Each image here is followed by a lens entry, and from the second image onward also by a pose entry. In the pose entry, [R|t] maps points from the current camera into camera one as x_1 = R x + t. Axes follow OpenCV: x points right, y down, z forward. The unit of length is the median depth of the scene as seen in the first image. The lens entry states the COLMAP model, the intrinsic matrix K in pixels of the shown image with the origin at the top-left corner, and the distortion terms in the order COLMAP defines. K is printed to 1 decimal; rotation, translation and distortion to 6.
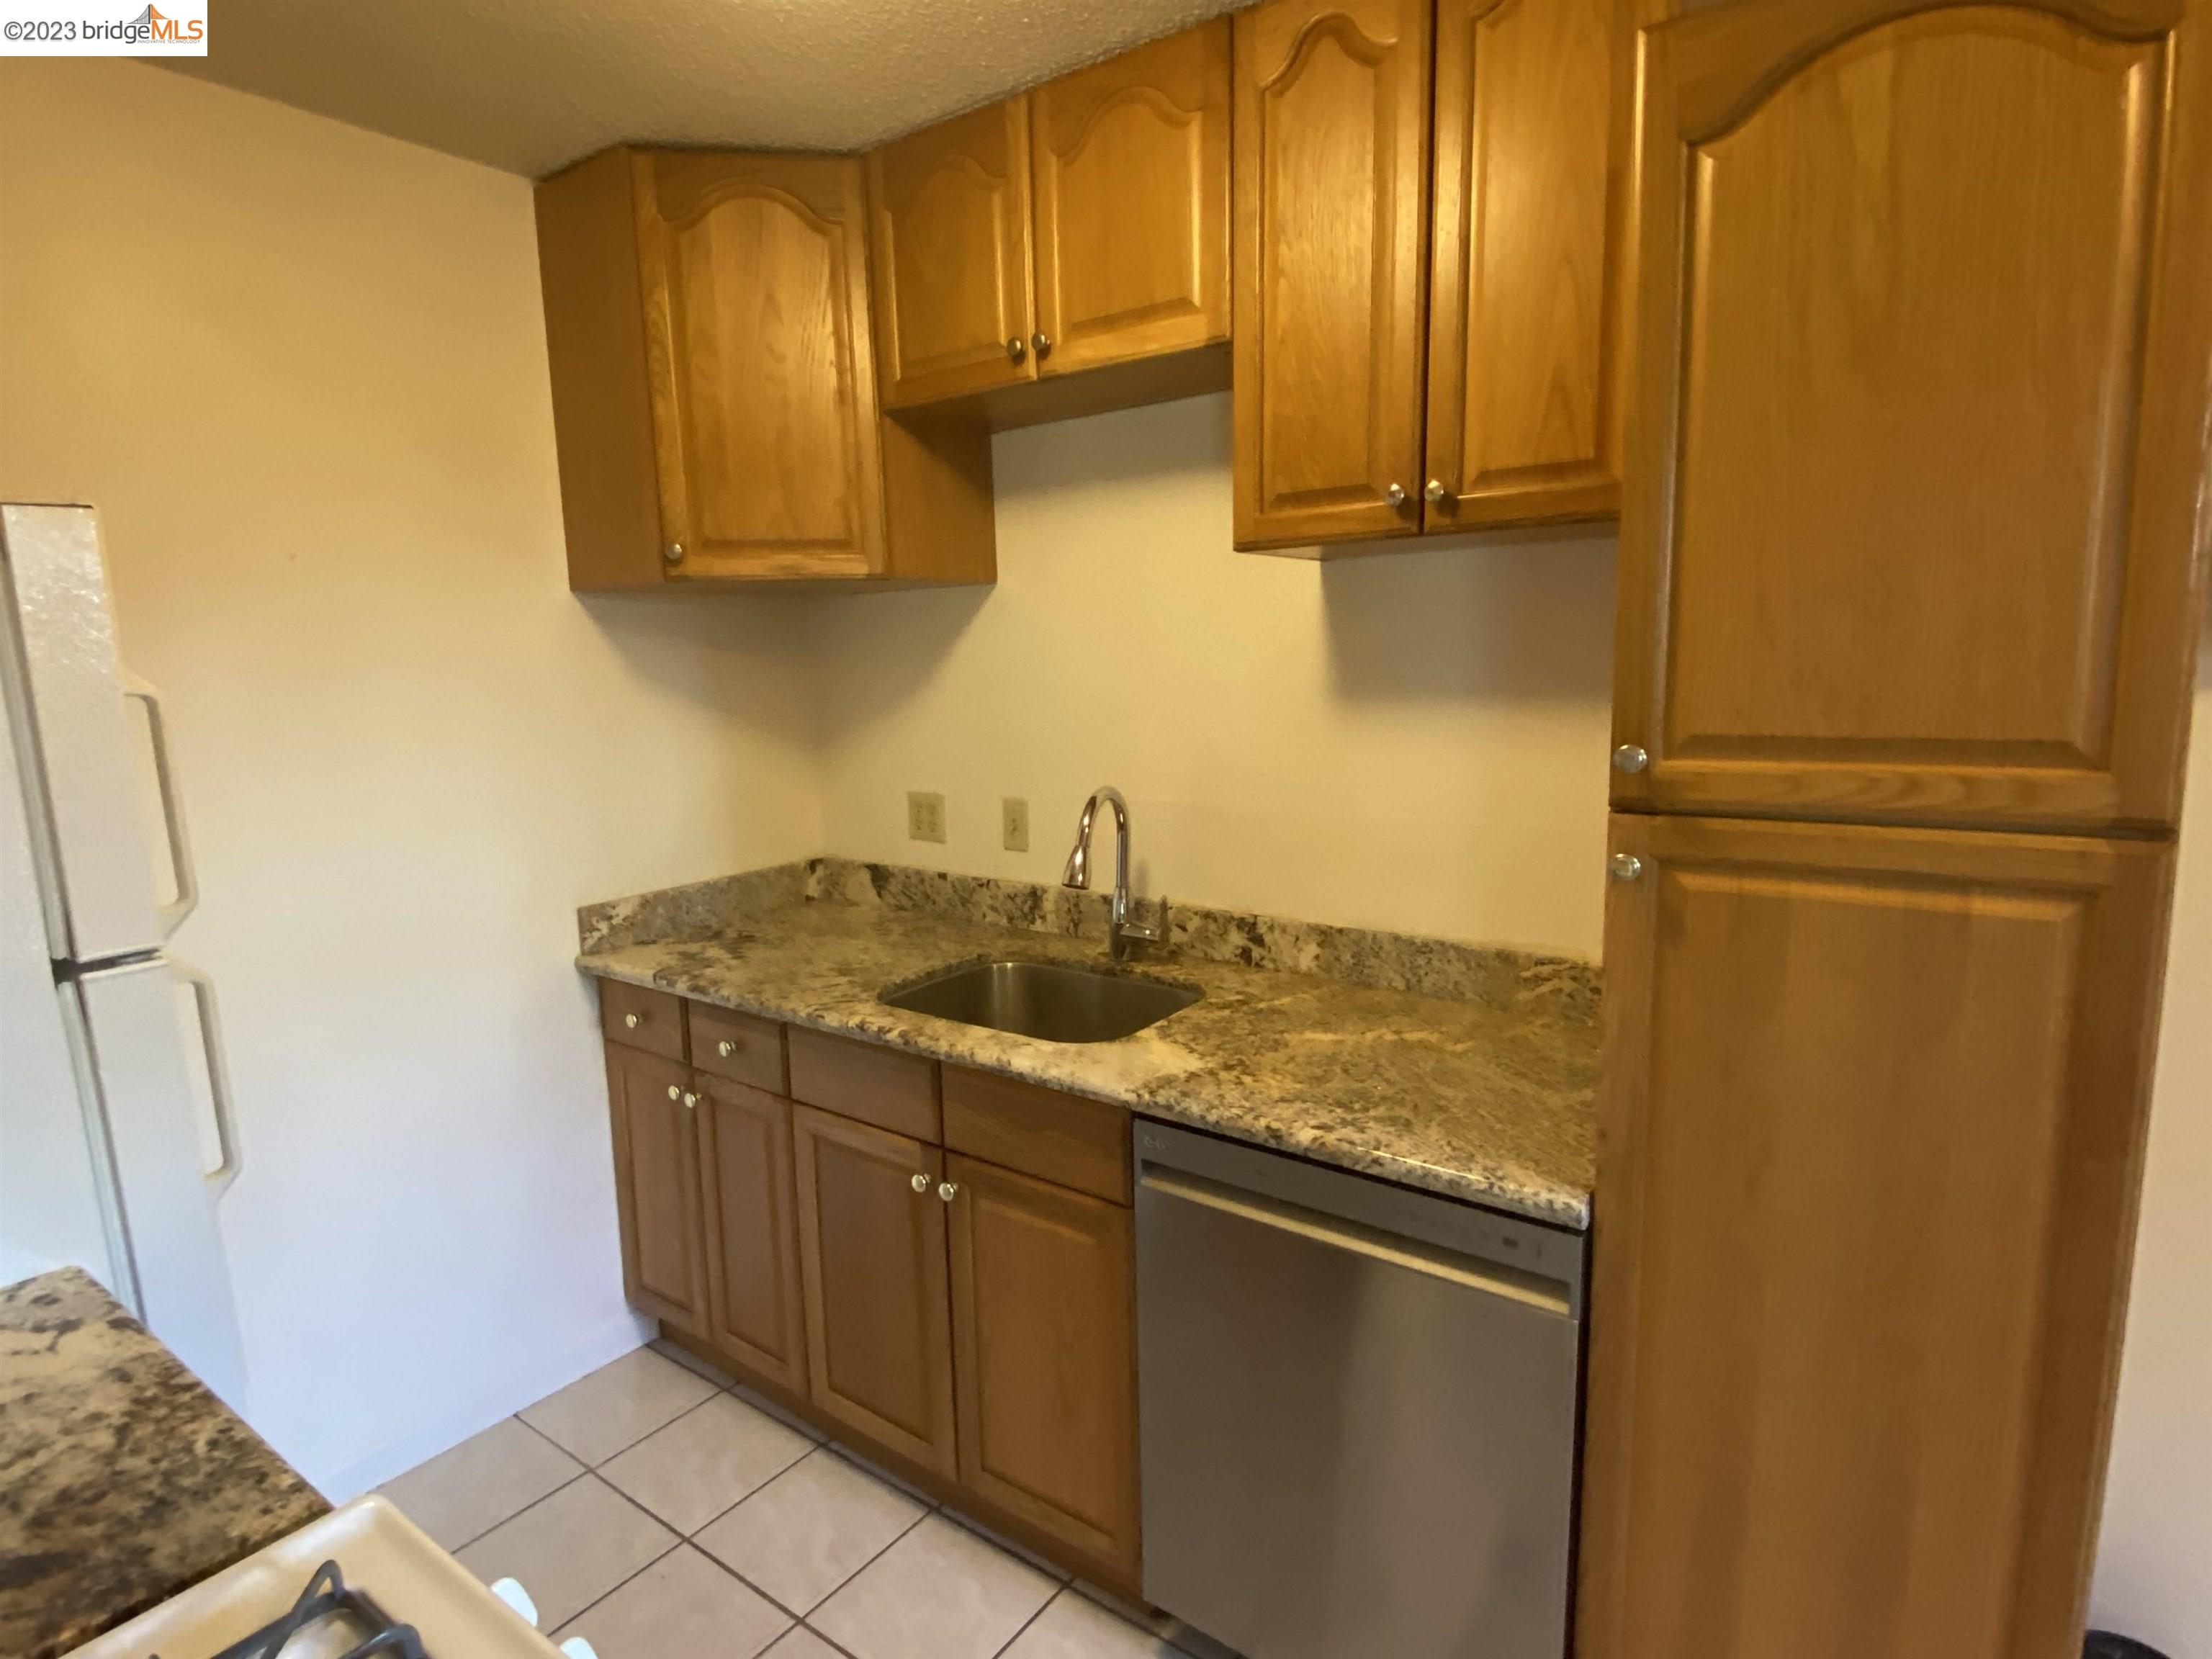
lens RADIAL K [[1180.8, 0, 1097.1], [0, 1180.8, 824.5], [0, 0, 1]] dist [0.032727, -0.033058]
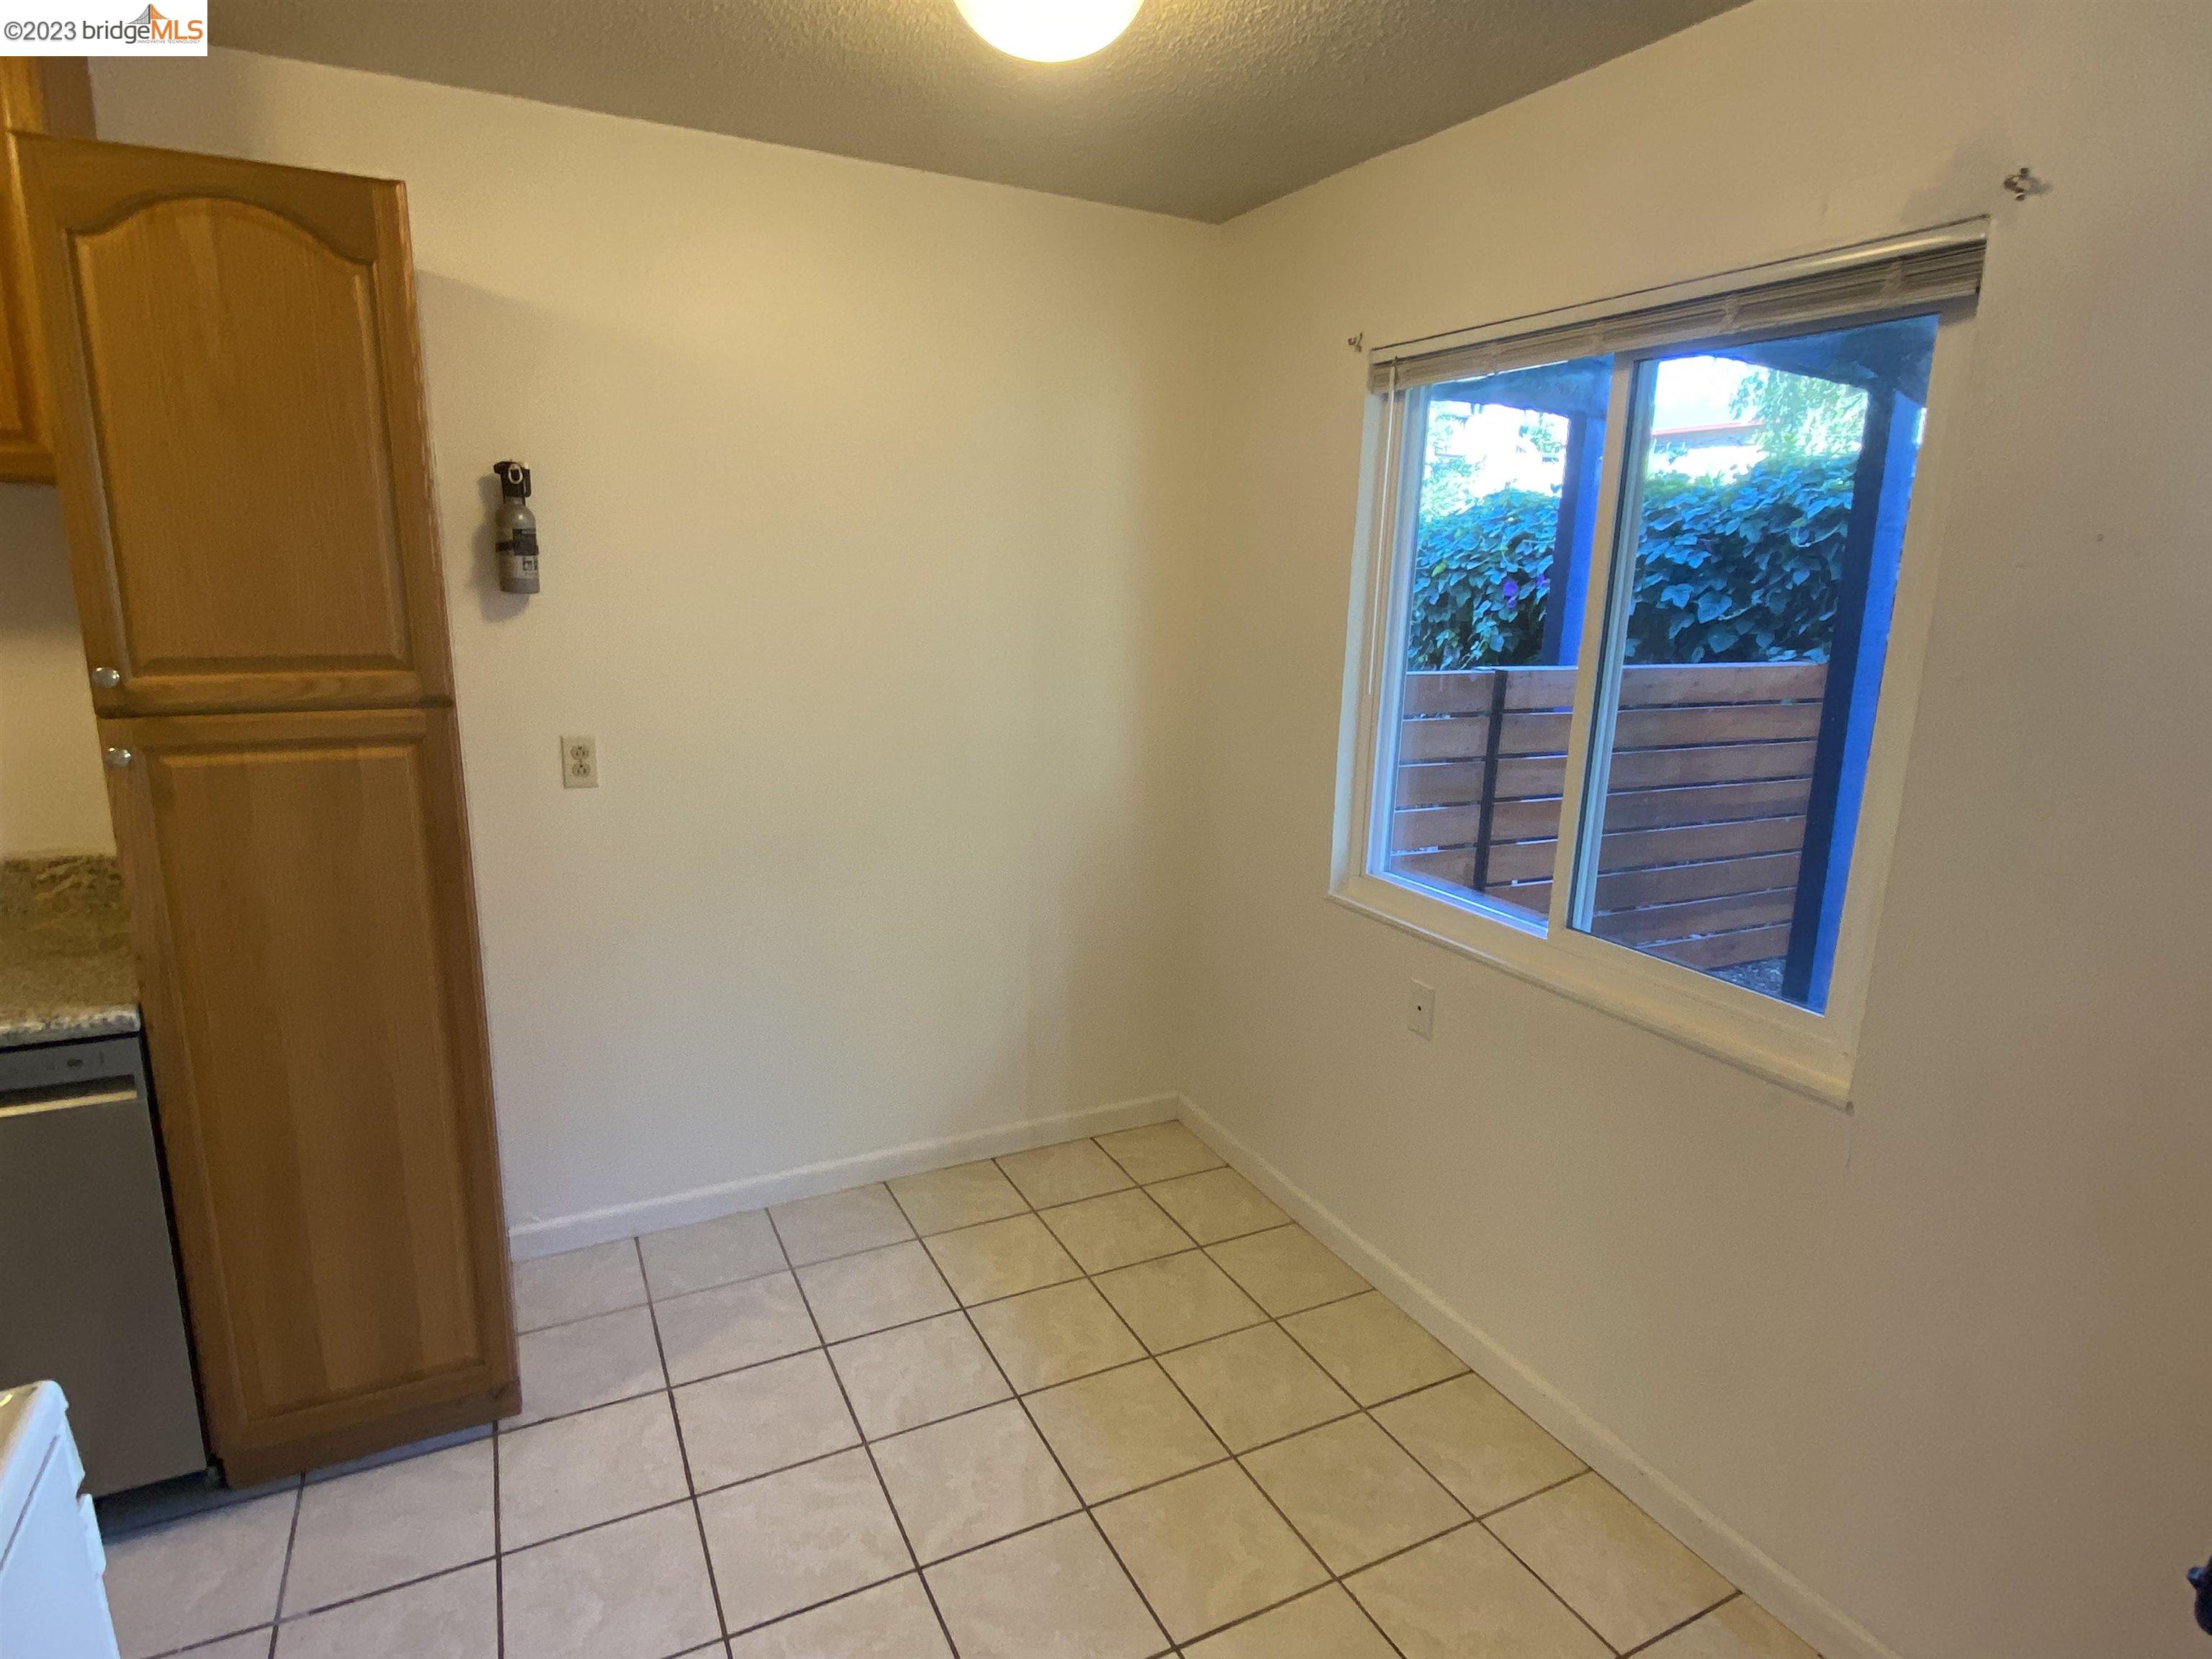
lens RADIAL K [[1212.2, 0, 1127.3], [0, 1212.2, 844.2], [0, 0, 1]] dist [0.020441, -0.022346]
pose [[0.442717, -0.164390, 0.881464, -0.274854], [0.095837, 0.986094, 0.135769, 0.052919], [-0.891525, 0.024370, 0.452315, -0.630067]]
